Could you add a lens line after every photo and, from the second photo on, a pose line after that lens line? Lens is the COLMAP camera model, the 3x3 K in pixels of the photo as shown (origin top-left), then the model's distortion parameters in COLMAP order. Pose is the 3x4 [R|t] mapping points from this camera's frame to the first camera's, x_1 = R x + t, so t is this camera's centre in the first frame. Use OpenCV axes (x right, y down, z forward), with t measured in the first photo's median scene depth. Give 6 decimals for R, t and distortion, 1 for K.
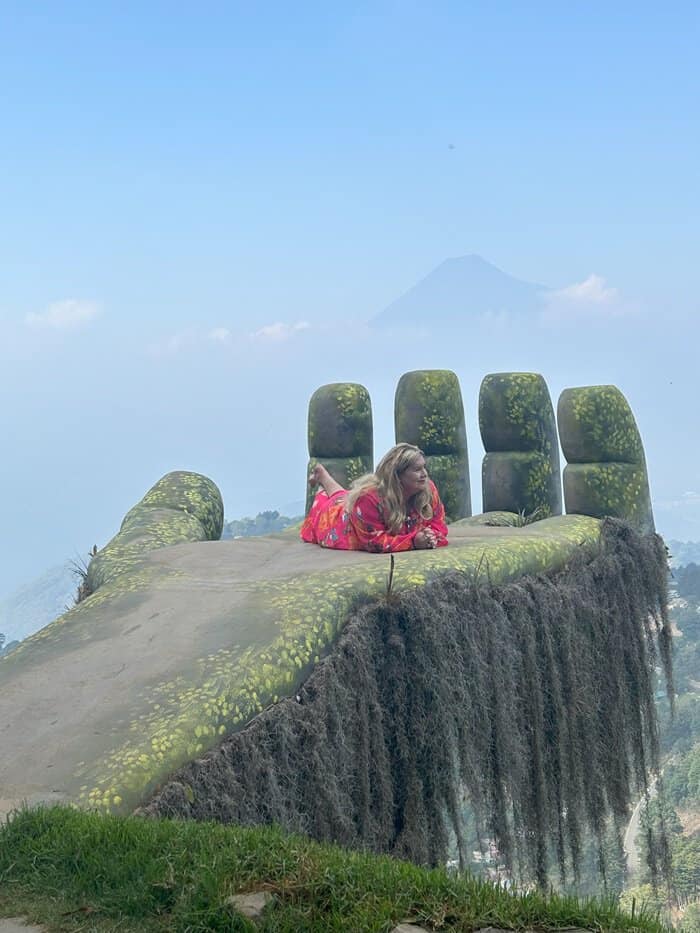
lens RADIAL K [[1285.4, 0, 350.0], [0, 1285.4, 466.5], [0, 0, 1]] dist [0.201802, 0.025168]
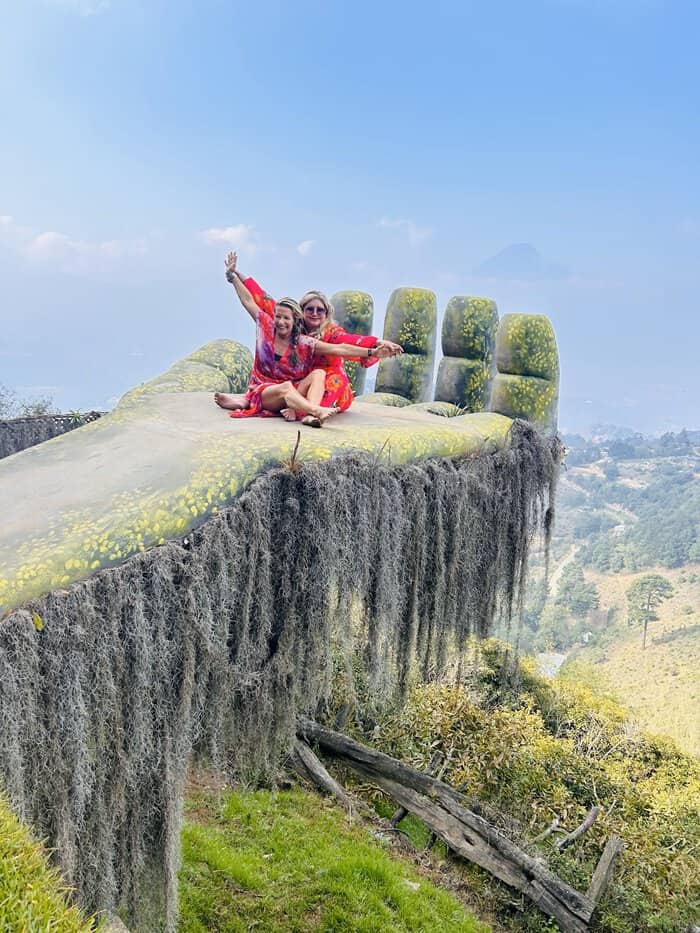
lens RADIAL K [[693.3, 0, 350.0], [0, 693.3, 466.5], [0, 0, 1]] dist [0.124409, -0.129377]
pose [[0.982651, 0.155425, -0.101196, 0.141649], [-0.136951, 0.976020, 0.169203, -0.011646], [0.125067, -0.152408, 0.980372, 0.374599]]
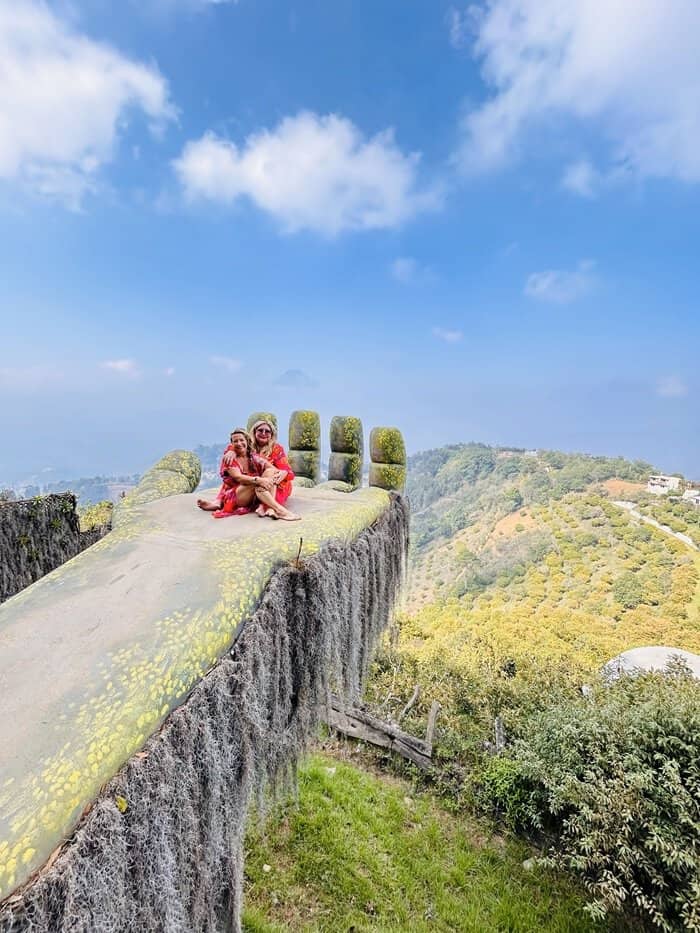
lens RADIAL K [[371.1, 0, 350.0], [0, 371.1, 466.5], [0, 0, 1]] dist [-0.001606, 0.004888]
pose [[0.966795, 0.054868, 0.249593, -0.025695], [-0.077269, 0.993727, 0.080850, -0.054887], [-0.243591, -0.097451, 0.964970, 0.546374]]
